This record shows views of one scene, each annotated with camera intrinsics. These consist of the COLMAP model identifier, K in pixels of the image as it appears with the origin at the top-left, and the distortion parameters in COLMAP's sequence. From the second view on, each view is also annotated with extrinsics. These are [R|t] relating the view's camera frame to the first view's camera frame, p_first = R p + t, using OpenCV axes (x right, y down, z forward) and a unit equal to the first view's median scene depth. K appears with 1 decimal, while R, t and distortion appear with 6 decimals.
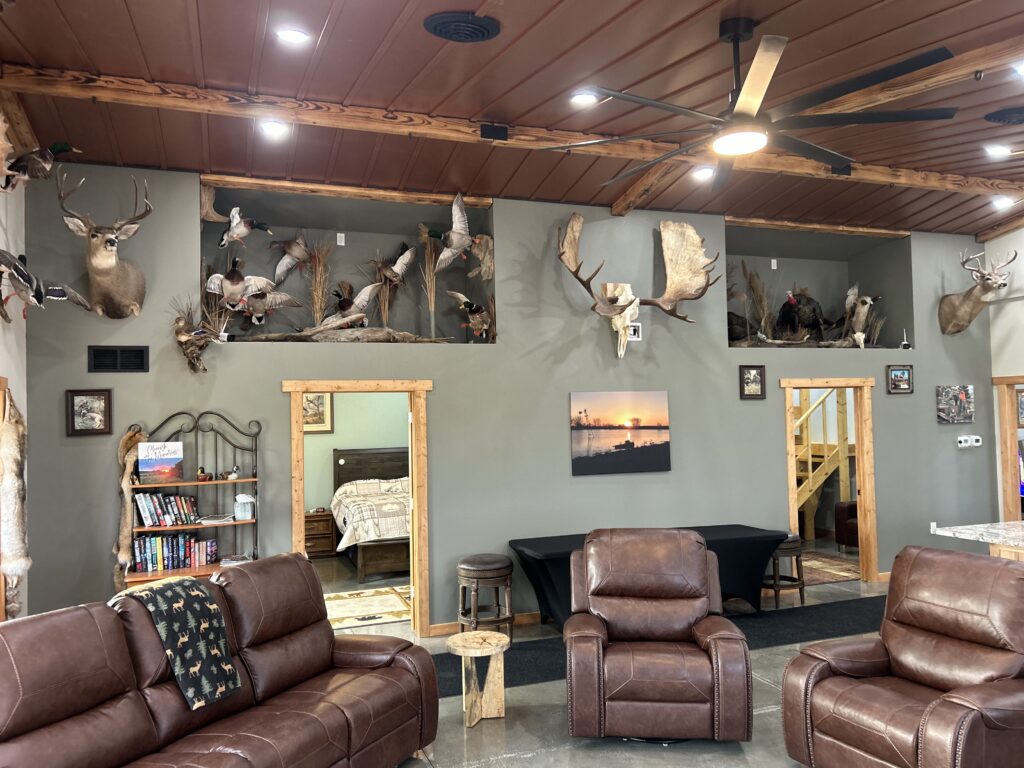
lens RADIAL K [[774.4, 0, 511.5], [0, 774.4, 388.2], [0, 0, 1]] dist [0.045549, -0.047729]
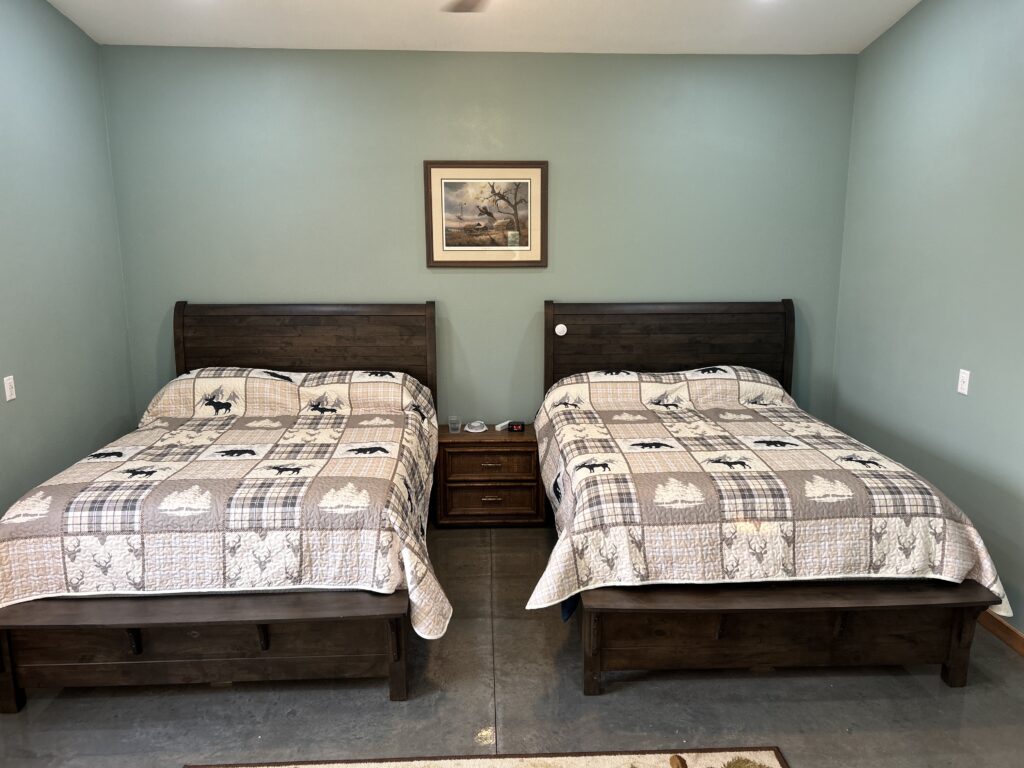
lens RADIAL K [[774.4, 0, 511.5], [0, 774.4, 388.2], [0, 0, 1]] dist [0.045549, -0.047729]
pose [[0.953013, 0.079592, -0.292287, -0.108573], [-0.009601, 0.972318, 0.233465, 0.020077], [0.302777, -0.219689, 0.927395, 0.555369]]
